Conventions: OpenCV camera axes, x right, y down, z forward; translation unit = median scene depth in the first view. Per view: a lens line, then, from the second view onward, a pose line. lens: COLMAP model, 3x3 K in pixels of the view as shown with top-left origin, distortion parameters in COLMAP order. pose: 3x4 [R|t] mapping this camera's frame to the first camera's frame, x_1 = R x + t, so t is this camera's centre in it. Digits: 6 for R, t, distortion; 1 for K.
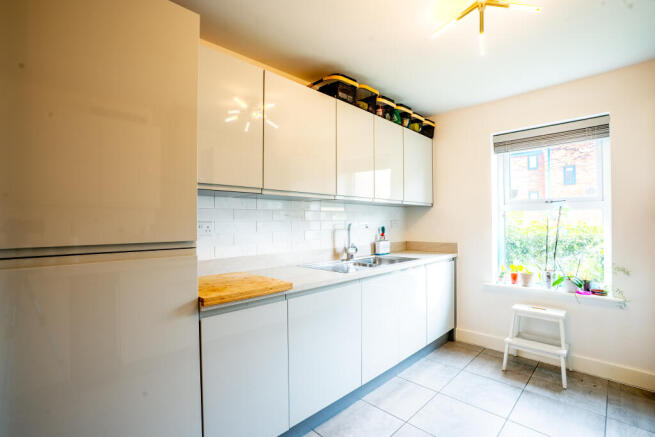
lens RADIAL K [[298.5, 0, 329.9], [0, 298.5, 220.3], [0, 0, 1]] dist [-0.047276, 0.012656]
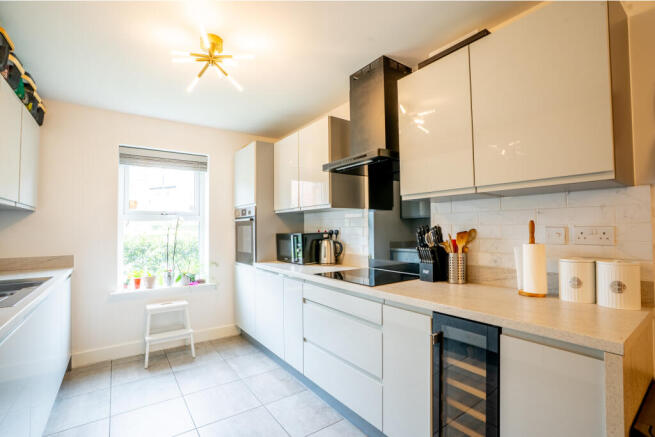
lens RADIAL K [[298.5, 0, 321.7], [0, 298.5, 220.7], [0, 0, 1]] dist [-0.047276, 0.012656]
pose [[0.181973, 0.033467, 0.982734, -0.341661], [-0.001689, 0.999430, -0.033723, 0.003349], [-0.983302, 0.004477, 0.181926, 0.149593]]
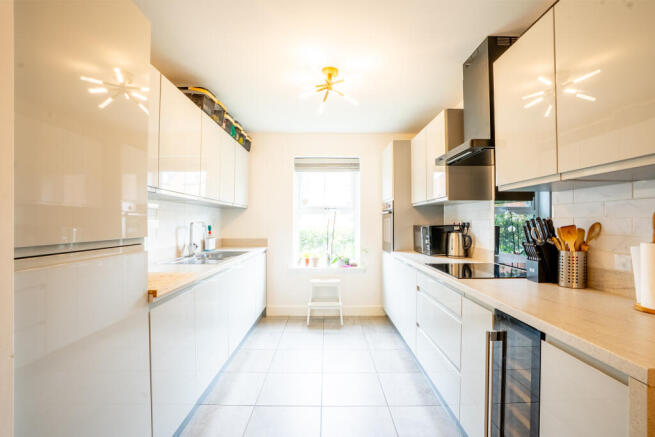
lens RADIAL K [[298.5, 0, 328.3], [0, 298.5, 219.6], [0, 0, 1]] dist [-0.047276, 0.012656]
pose [[0.709171, 0.013287, 0.704912, -0.340647], [-0.012012, 0.999905, -0.006764, 0.002448], [-0.704934, -0.003671, 0.709263, -0.096006]]
